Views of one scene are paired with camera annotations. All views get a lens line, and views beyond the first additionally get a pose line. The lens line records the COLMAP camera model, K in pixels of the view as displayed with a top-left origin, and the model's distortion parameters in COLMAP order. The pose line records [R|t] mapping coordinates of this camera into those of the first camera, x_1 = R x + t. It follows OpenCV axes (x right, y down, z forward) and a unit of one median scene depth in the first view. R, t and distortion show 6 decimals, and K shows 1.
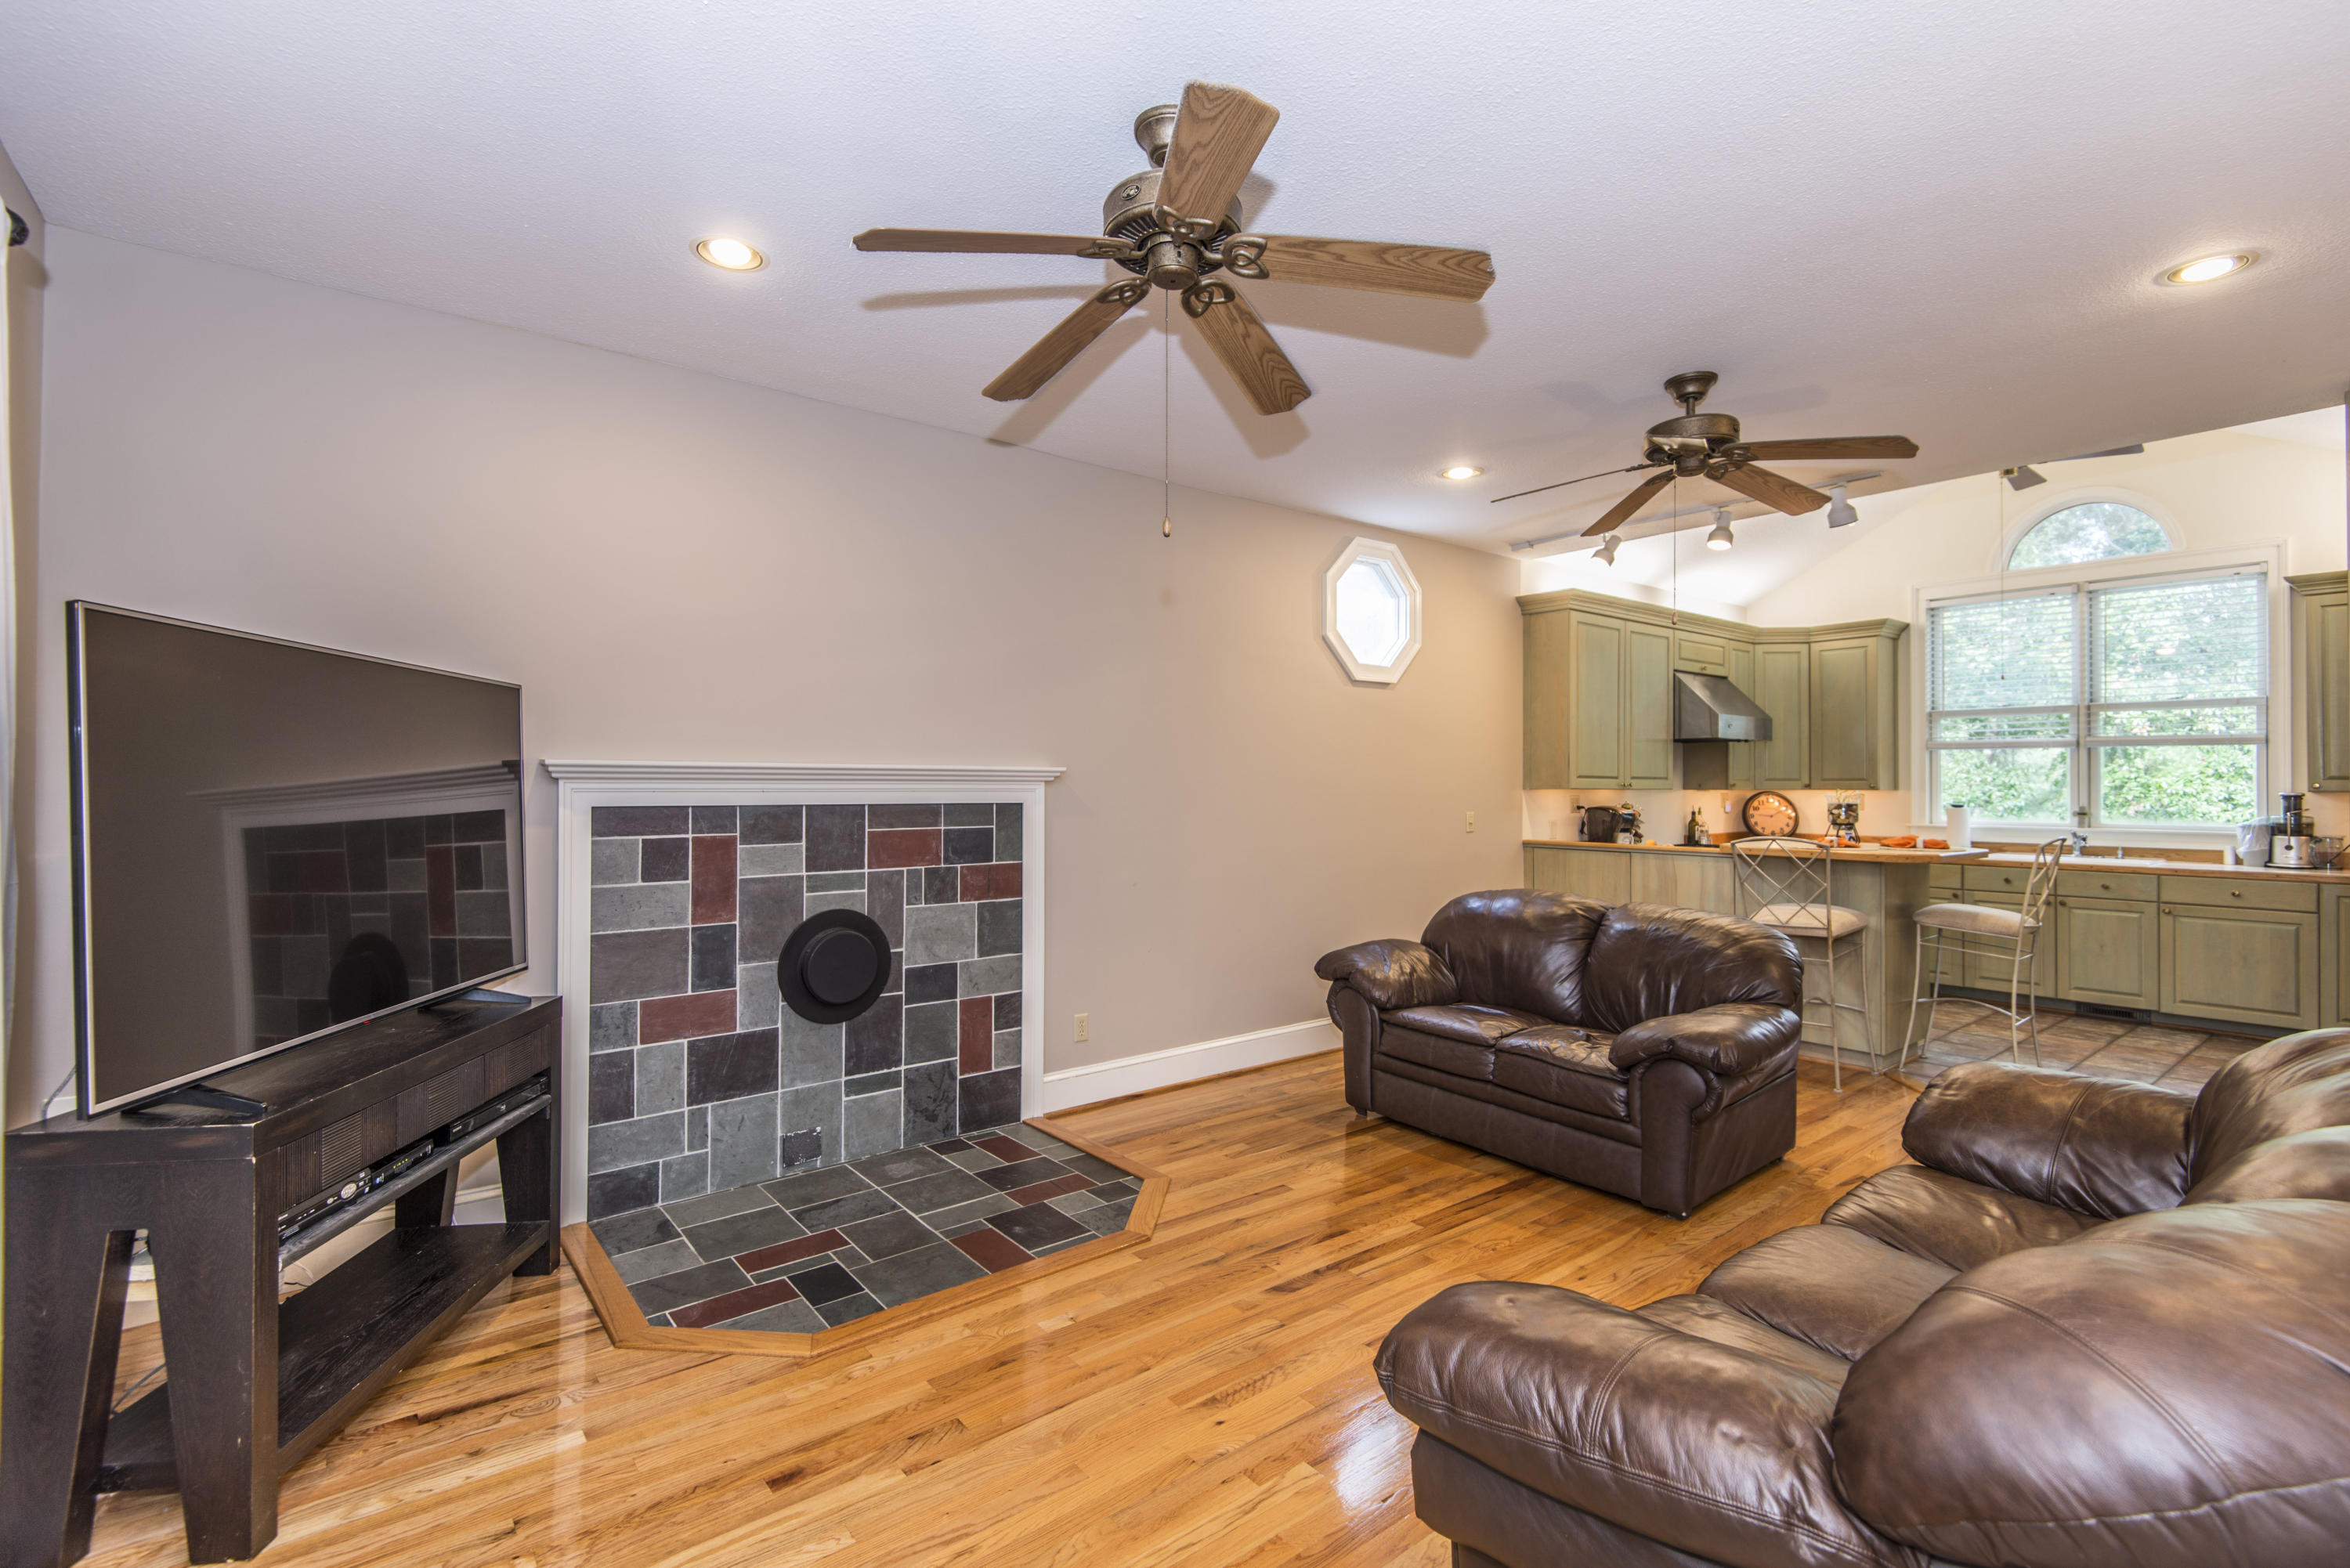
lens RADIAL K [[1057.0, 0, 1174.4], [0, 1057.0, 785.3], [0, 0, 1]] dist [-0.000652, -0.000944]
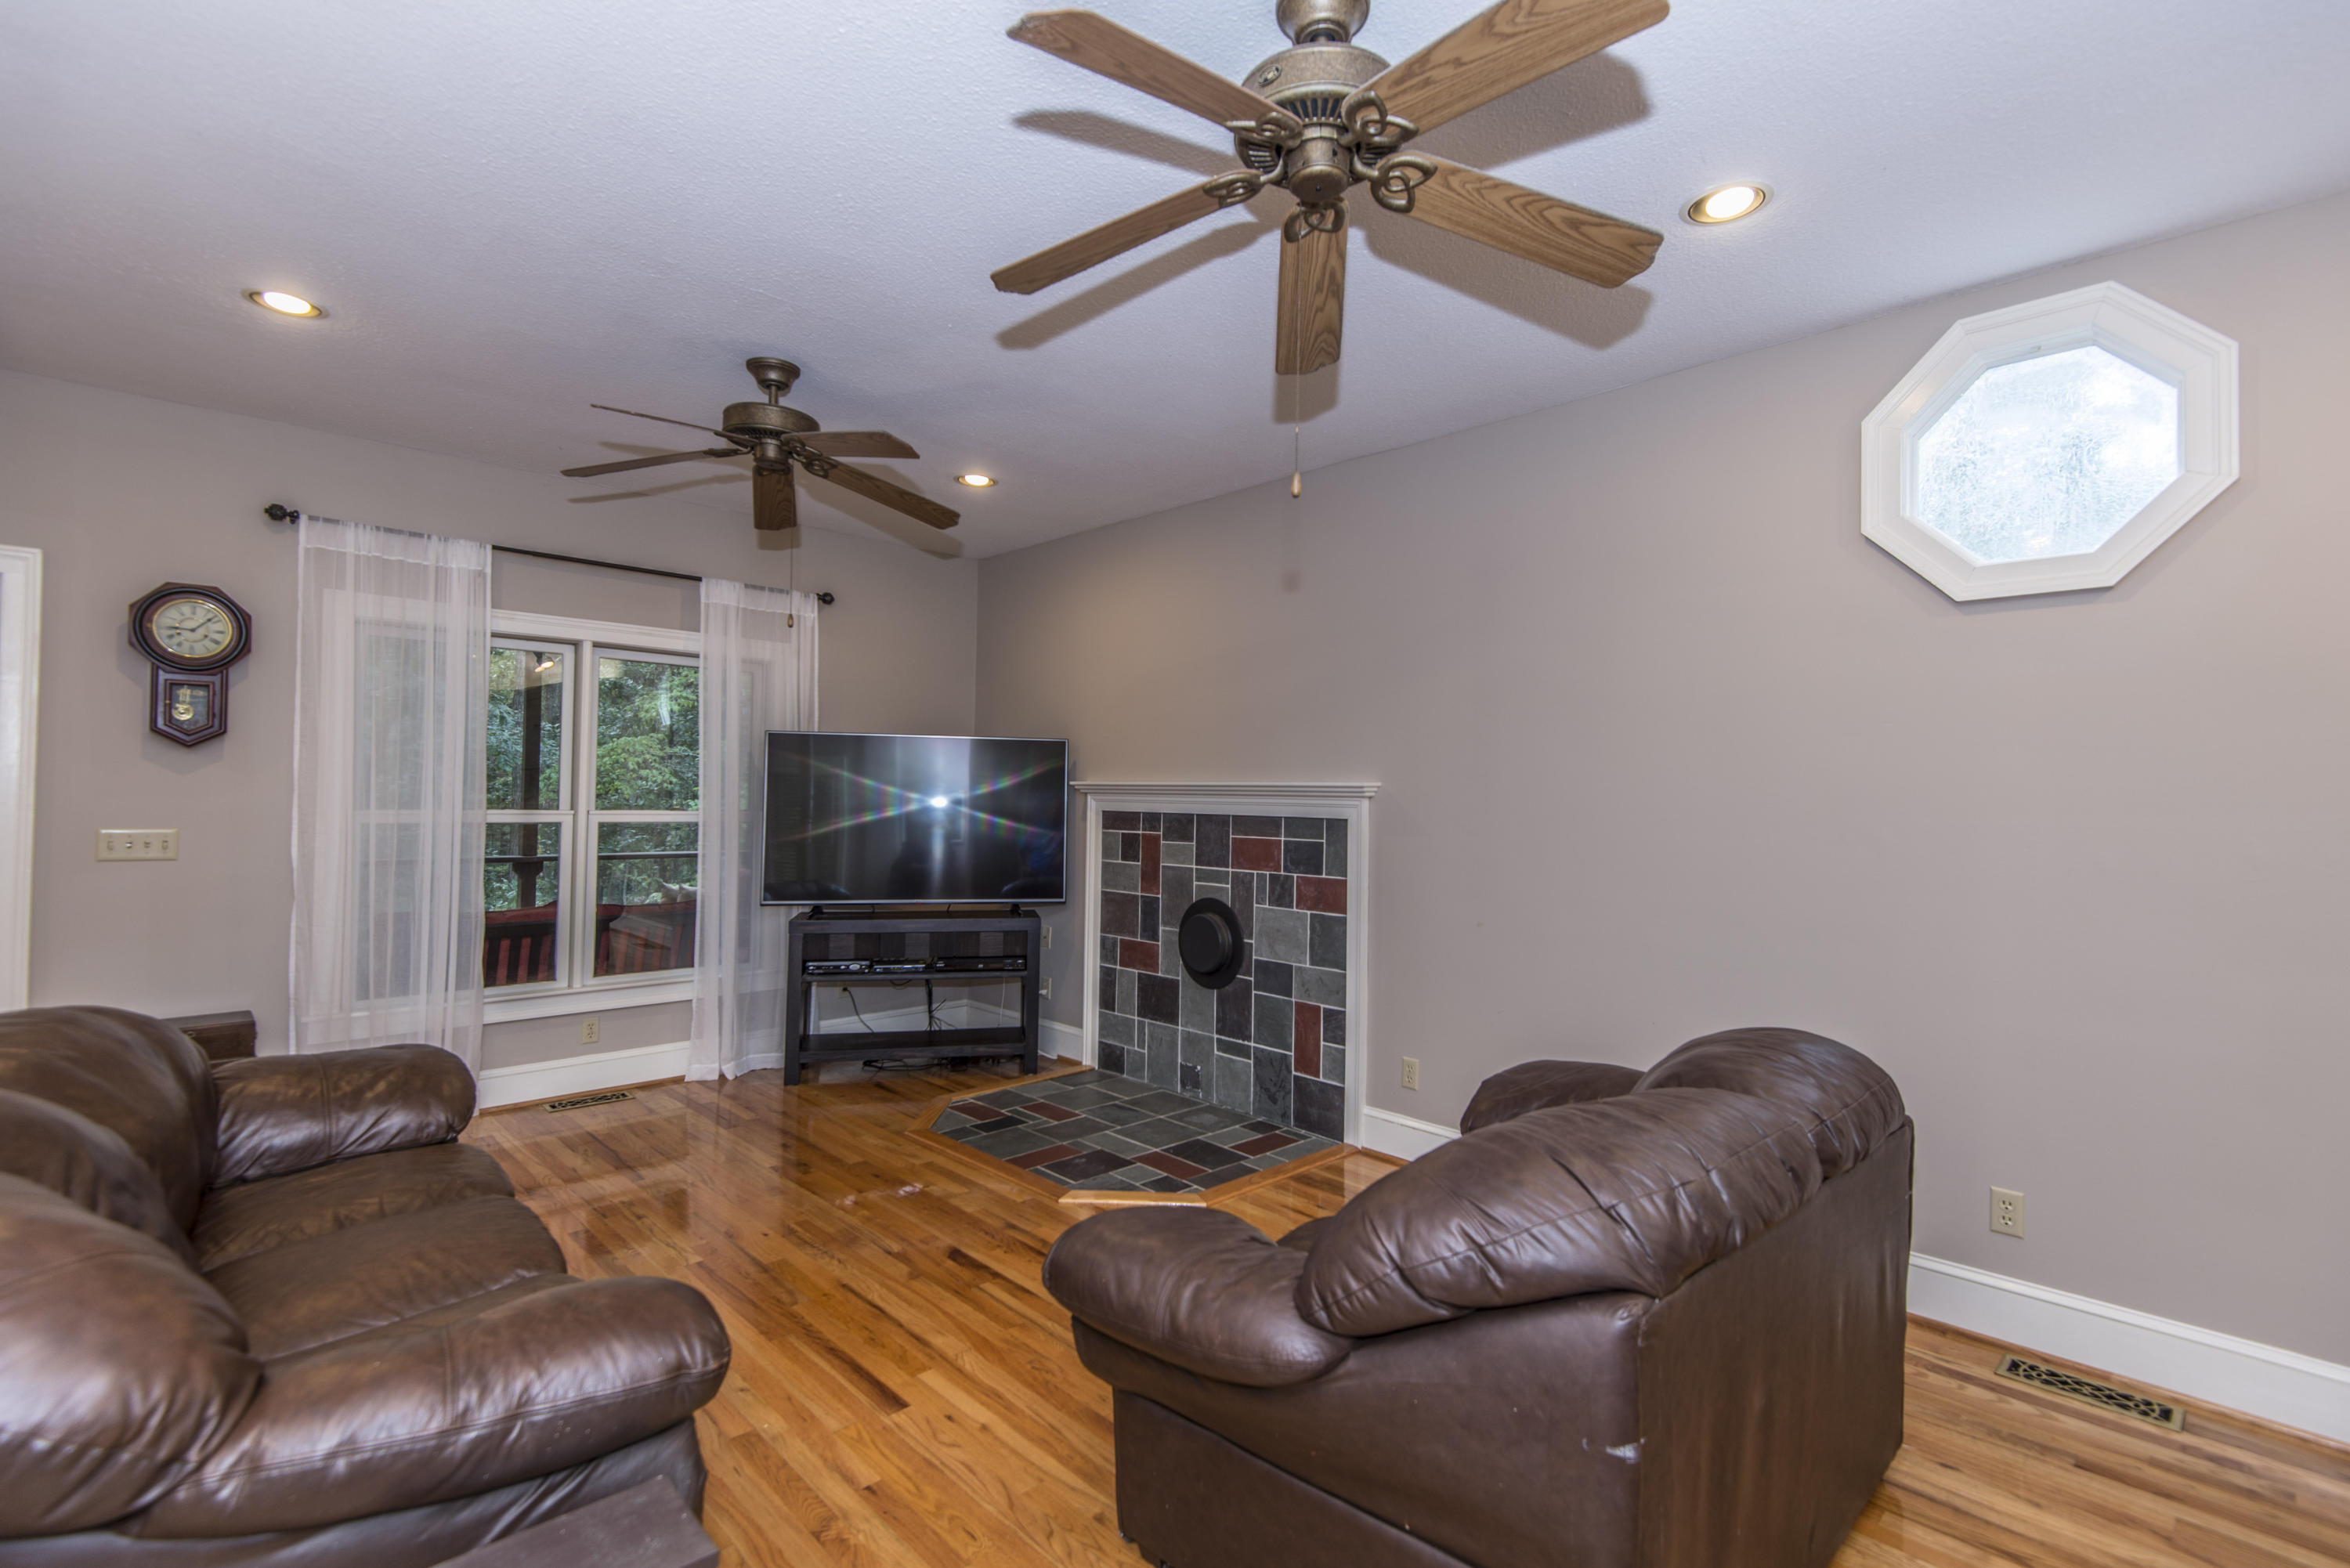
lens RADIAL K [[1057.0, 0, 1178.9], [0, 1057.0, 780.8], [0, 0, 1]] dist [-0.000652, -0.000944]
pose [[0.091460, -0.008066, -0.995776, 0.912164], [-0.008026, 0.999929, -0.008837, -0.009830], [0.995776, 0.008800, 0.091389, 0.834541]]
